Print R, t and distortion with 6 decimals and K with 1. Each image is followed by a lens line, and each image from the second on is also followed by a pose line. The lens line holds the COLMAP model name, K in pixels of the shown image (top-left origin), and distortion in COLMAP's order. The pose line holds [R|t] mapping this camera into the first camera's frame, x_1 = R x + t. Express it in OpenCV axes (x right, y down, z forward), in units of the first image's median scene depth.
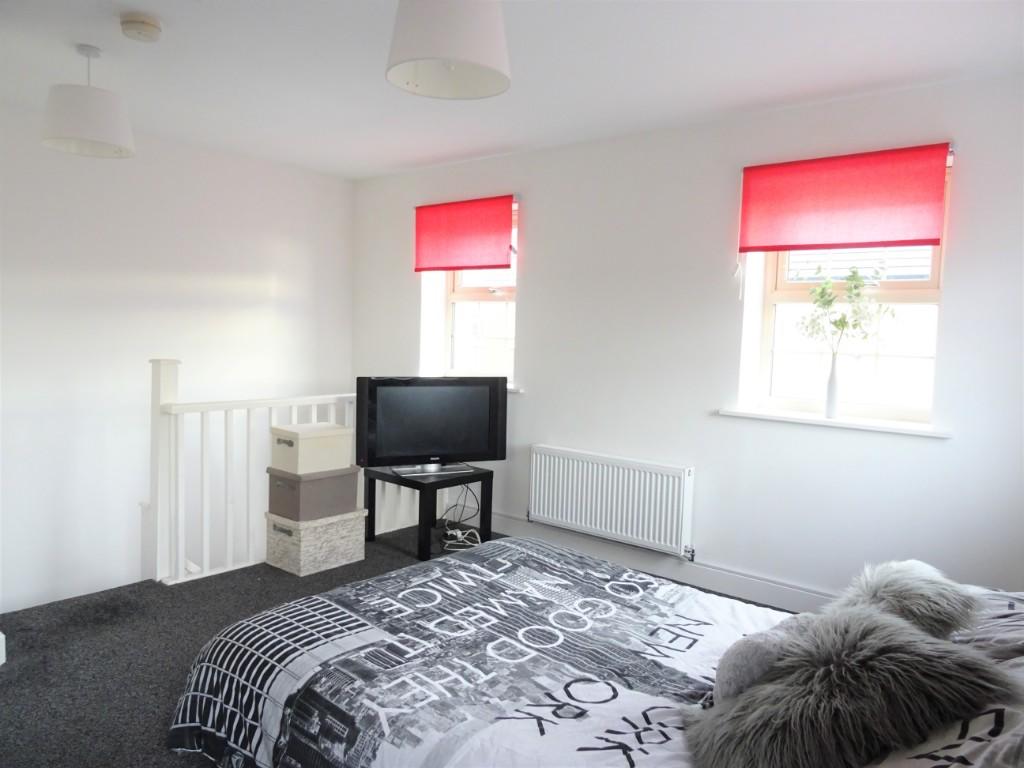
lens RADIAL K [[724.1, 0, 512.0], [0, 724.1, 384.0], [0, 0, 1]] dist [-0.006033, -0.000229]
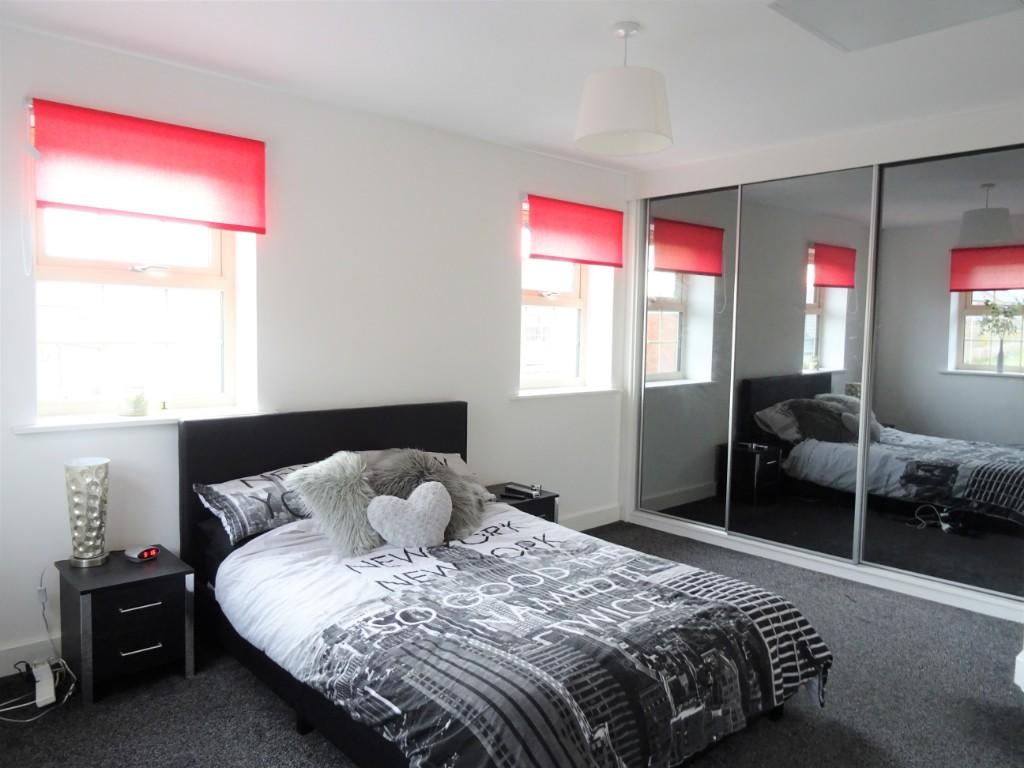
lens RADIAL K [[724.1, 0, 512.0], [0, 724.1, 384.0], [0, 0, 1]] dist [-0.006033, -0.000229]
pose [[-0.988939, -0.069785, 0.130881, -0.070800], [-0.049025, 0.986600, 0.155620, -0.166913], [-0.139987, 0.147482, -0.979108, 1.986842]]
